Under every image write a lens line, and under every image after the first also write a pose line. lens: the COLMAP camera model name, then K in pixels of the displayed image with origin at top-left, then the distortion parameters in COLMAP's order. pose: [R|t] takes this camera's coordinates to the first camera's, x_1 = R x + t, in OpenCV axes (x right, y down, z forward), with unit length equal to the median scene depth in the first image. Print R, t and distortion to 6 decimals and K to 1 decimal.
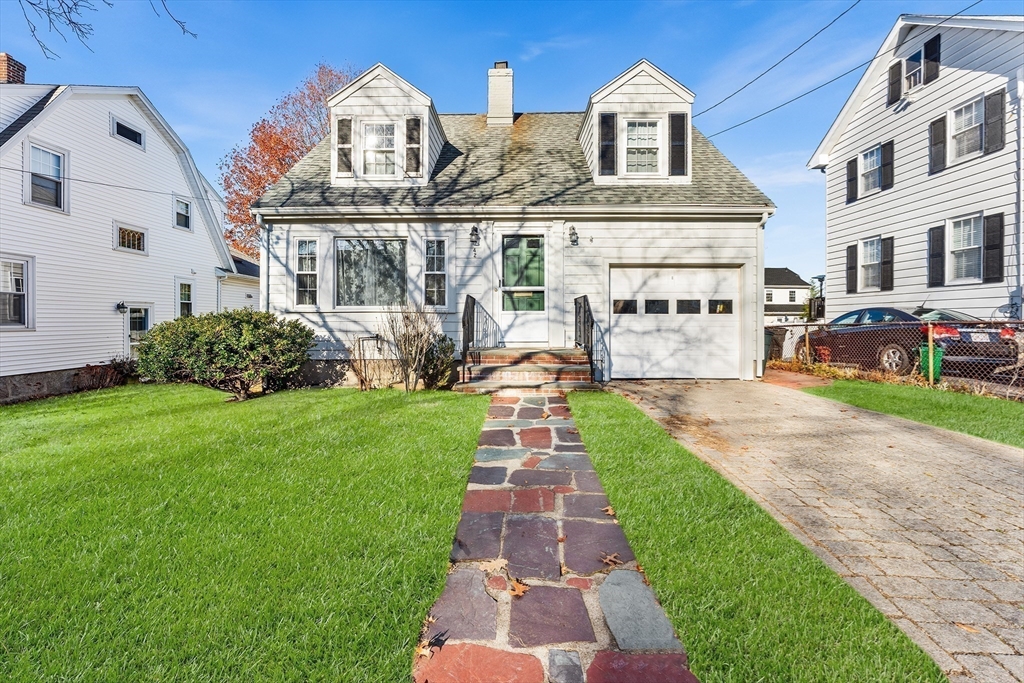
lens RADIAL K [[418.1, 0, 511.4], [0, 418.1, 324.9], [0, 0, 1]] dist [0.001796, -0.000381]
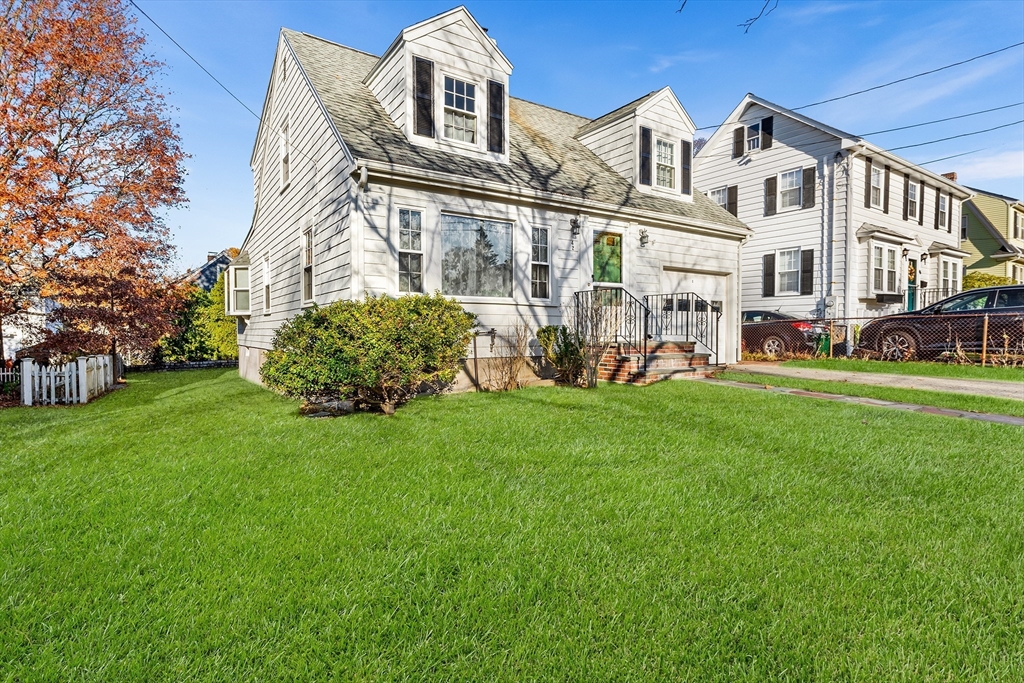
lens RADIAL K [[508.0, 0, 511.5], [0, 508.0, 338.3], [0, 0, 1]] dist [0.024083, 0.000481]
pose [[0.823951, -0.011537, 0.566543, -0.876715], [0.006298, 0.999917, 0.011203, 0.030759], [-0.566625, -0.005663, 0.823956, 0.097272]]
